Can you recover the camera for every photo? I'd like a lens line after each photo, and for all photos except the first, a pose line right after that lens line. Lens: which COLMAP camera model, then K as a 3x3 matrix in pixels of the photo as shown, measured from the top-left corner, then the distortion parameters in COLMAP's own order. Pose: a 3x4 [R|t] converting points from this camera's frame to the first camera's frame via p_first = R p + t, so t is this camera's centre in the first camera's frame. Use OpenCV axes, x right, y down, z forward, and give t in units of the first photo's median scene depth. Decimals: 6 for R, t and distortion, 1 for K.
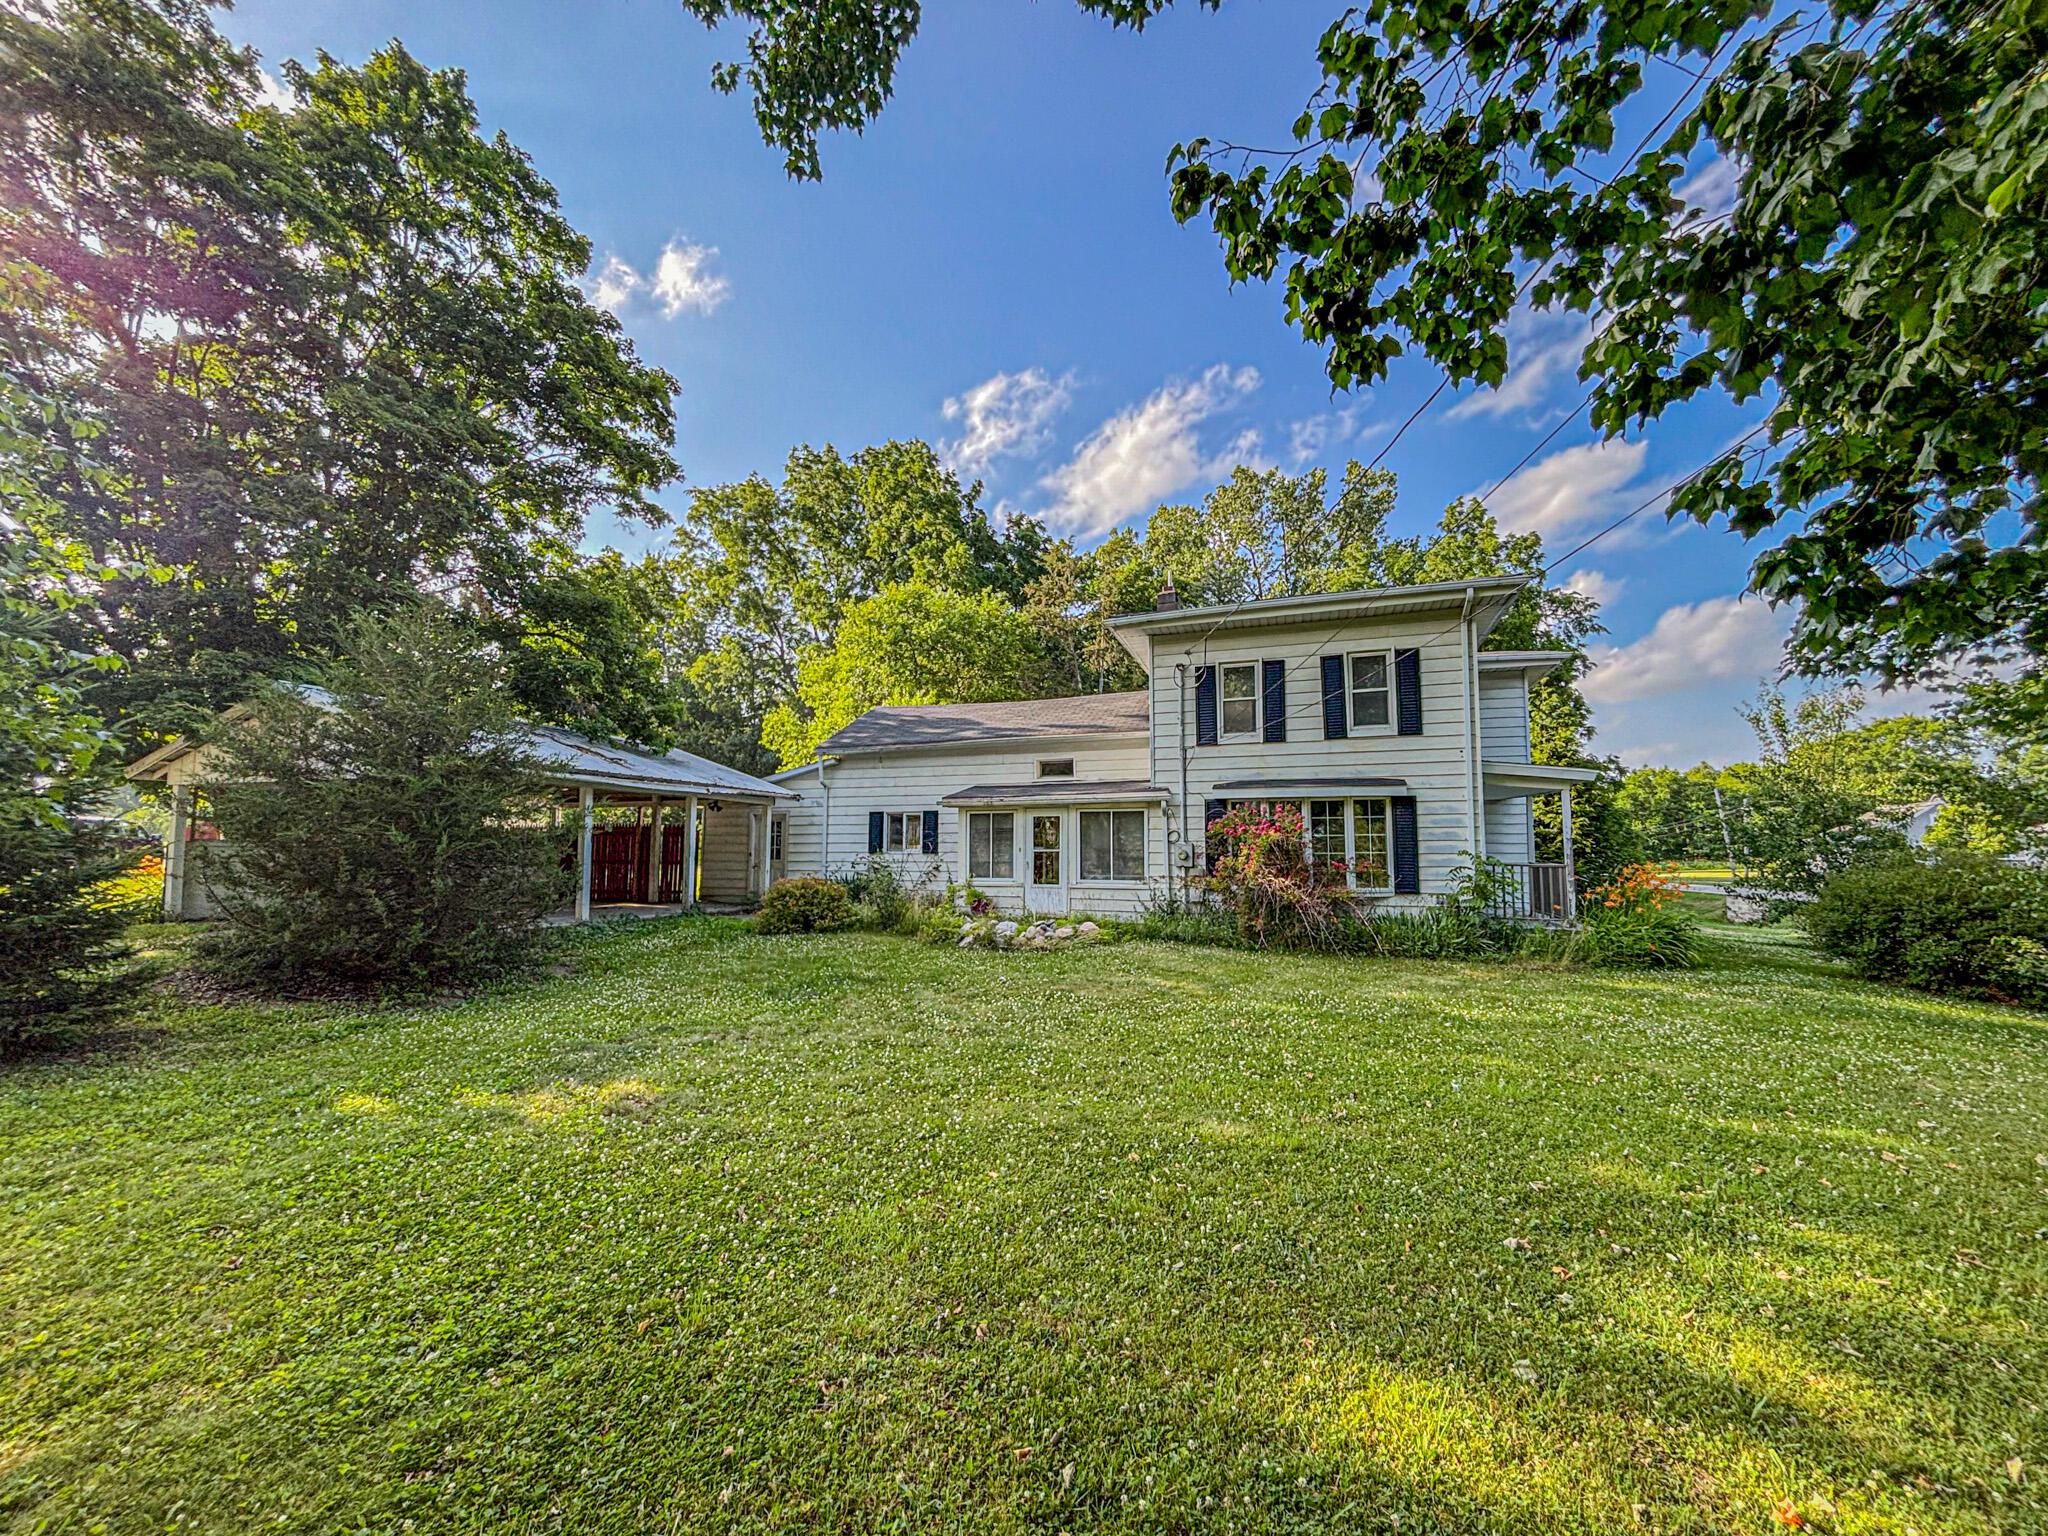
lens RADIAL K [[819.7, 0, 1017.9], [0, 819.7, 779.7], [0, 0, 1]] dist [0.001654, -0.000176]
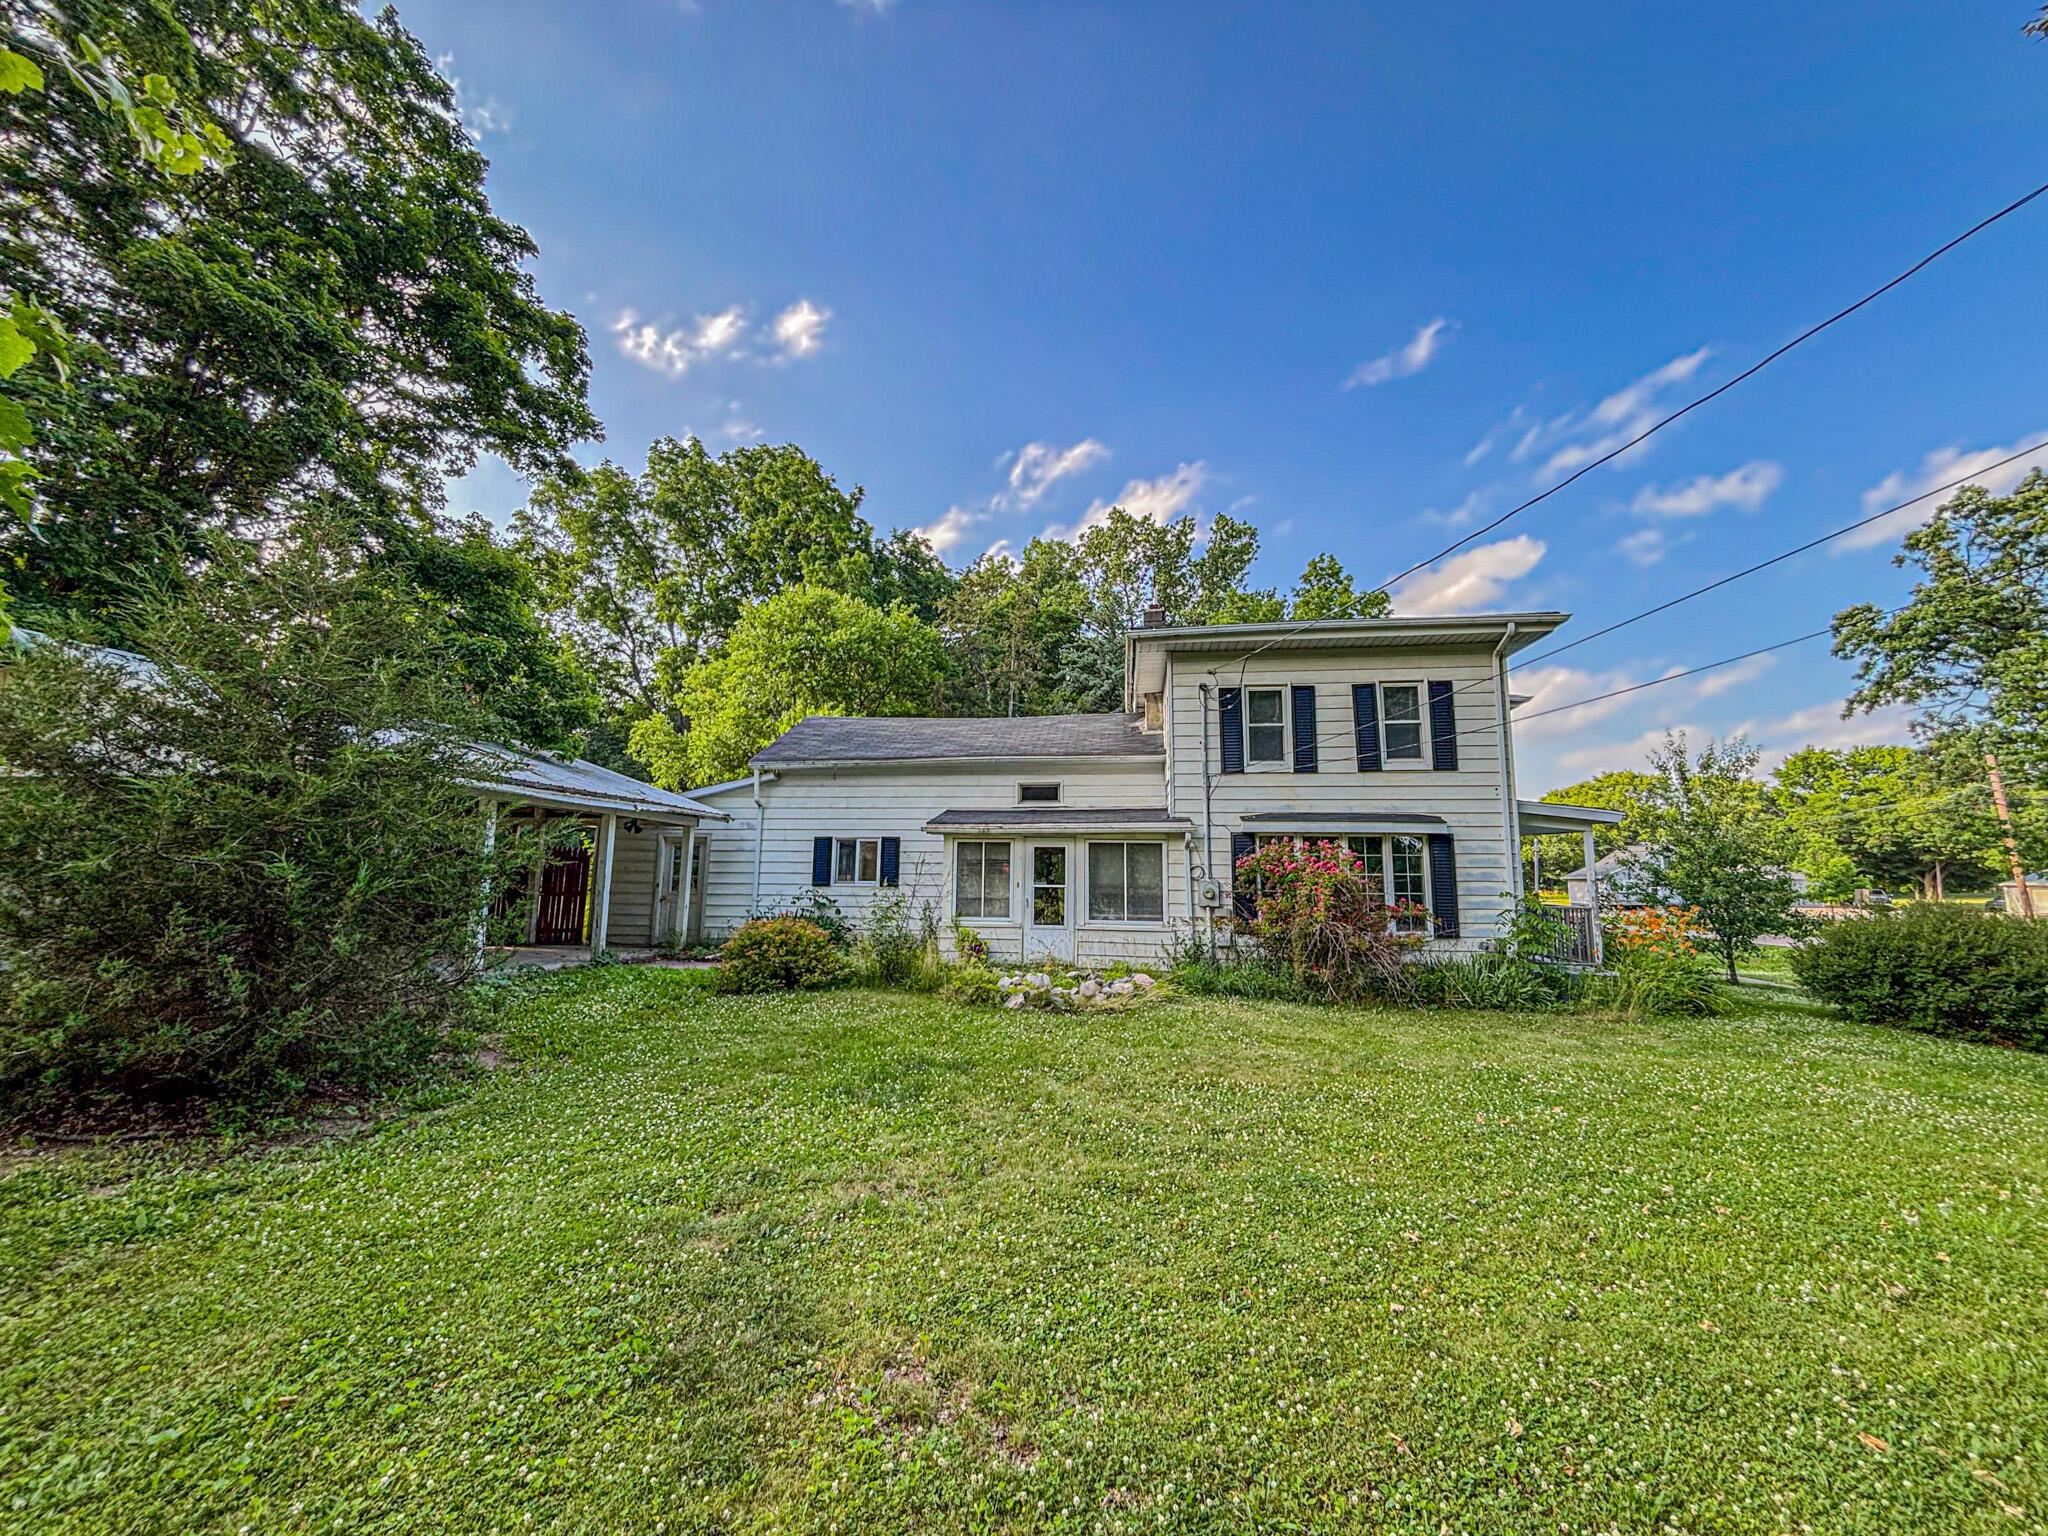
lens RADIAL K [[819.7, 0, 1027.7], [0, 819.7, 747.5], [0, 0, 1]] dist [0.001654, -0.000176]
pose [[0.978872, 0.042523, 0.200006, -0.166599], [-0.028388, 0.996927, -0.073015, 0.002692], [-0.202496, 0.065795, 0.977070, 0.133294]]
